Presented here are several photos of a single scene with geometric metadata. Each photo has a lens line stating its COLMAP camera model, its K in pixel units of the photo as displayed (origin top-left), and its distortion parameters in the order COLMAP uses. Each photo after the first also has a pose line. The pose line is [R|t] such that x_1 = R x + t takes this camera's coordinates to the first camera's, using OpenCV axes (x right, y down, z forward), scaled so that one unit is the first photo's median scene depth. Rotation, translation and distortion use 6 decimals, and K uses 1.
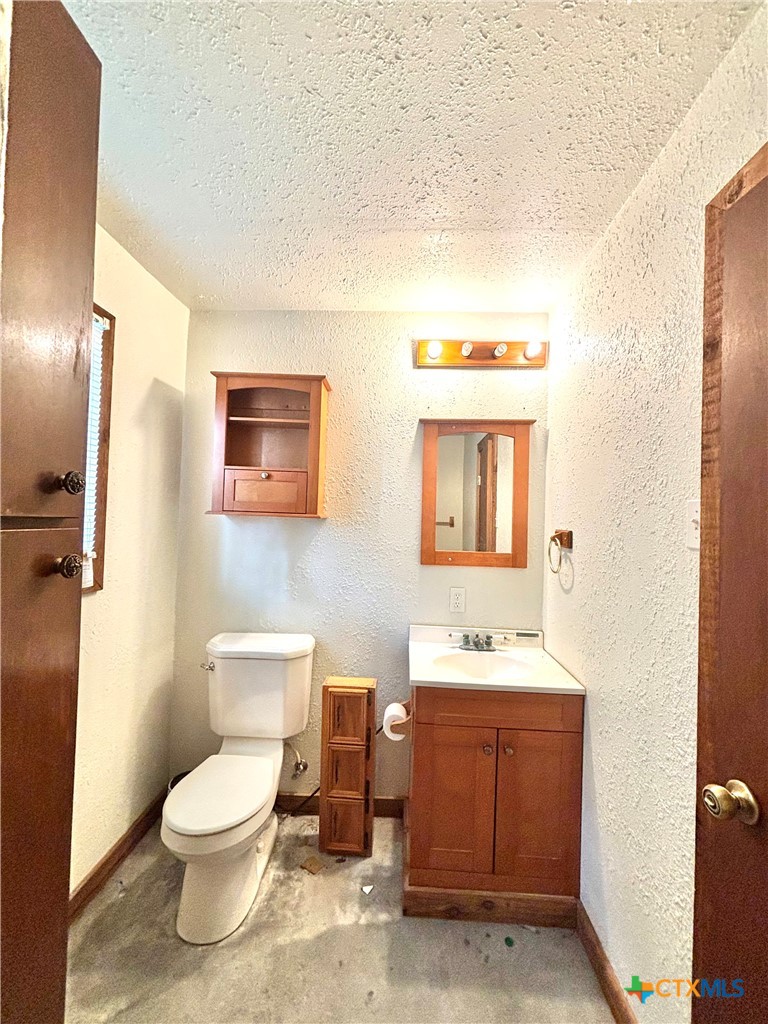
lens RADIAL K [[410.9, 0, 387.3], [0, 410.9, 510.5], [0, 0, 1]] dist [0.000929, 0.000960]
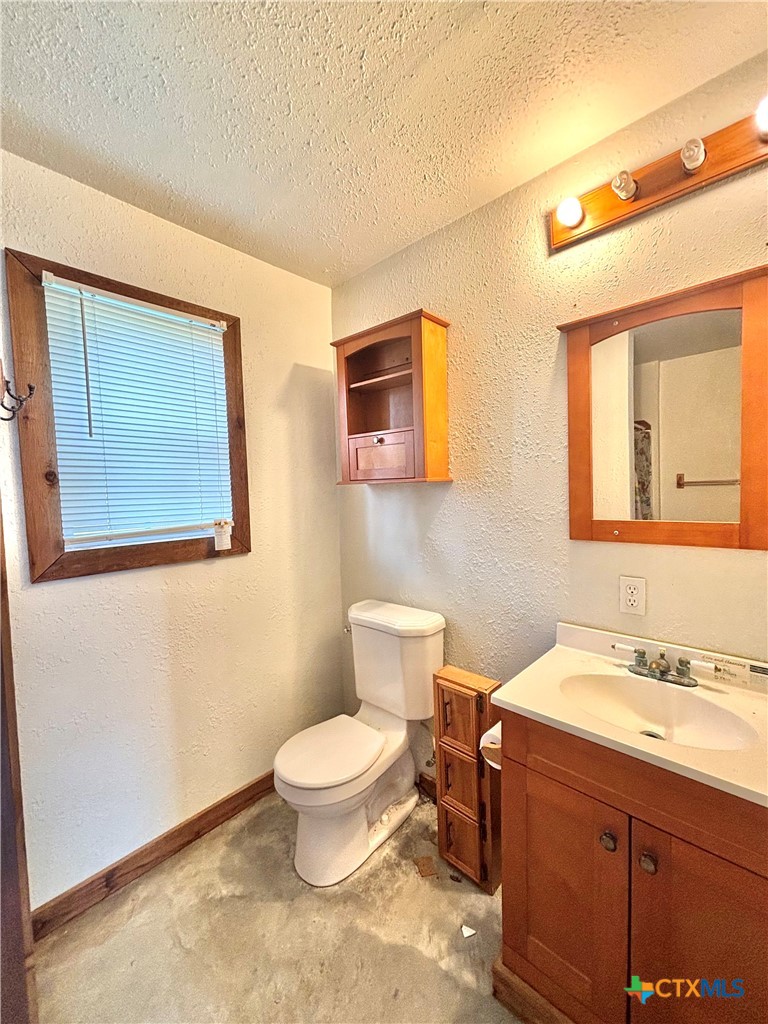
lens RADIAL K [[410.9, 0, 384.4], [0, 410.9, 511.4], [0, 0, 1]] dist [0.000929, 0.000960]
pose [[0.759664, -0.017500, -0.650080, 0.322881], [0.062936, 0.996924, 0.046708, 0.035217], [0.647263, -0.076396, 0.758429, 0.291464]]
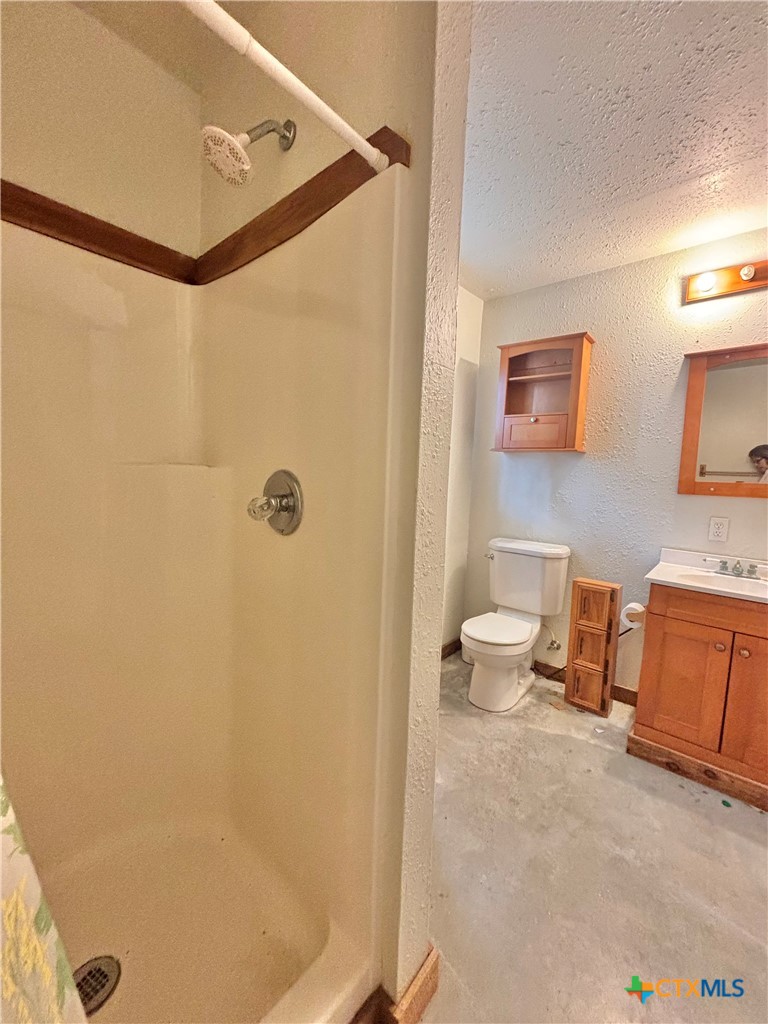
lens RADIAL K [[410.9, 0, 388.2], [0, 410.9, 510.4], [0, 0, 1]] dist [0.000929, 0.000960]
pose [[0.788808, 0.057738, -0.611922, 0.158143], [-0.001545, 0.995761, 0.091964, 0.084186], [0.614638, -0.071596, 0.785553, -0.345488]]
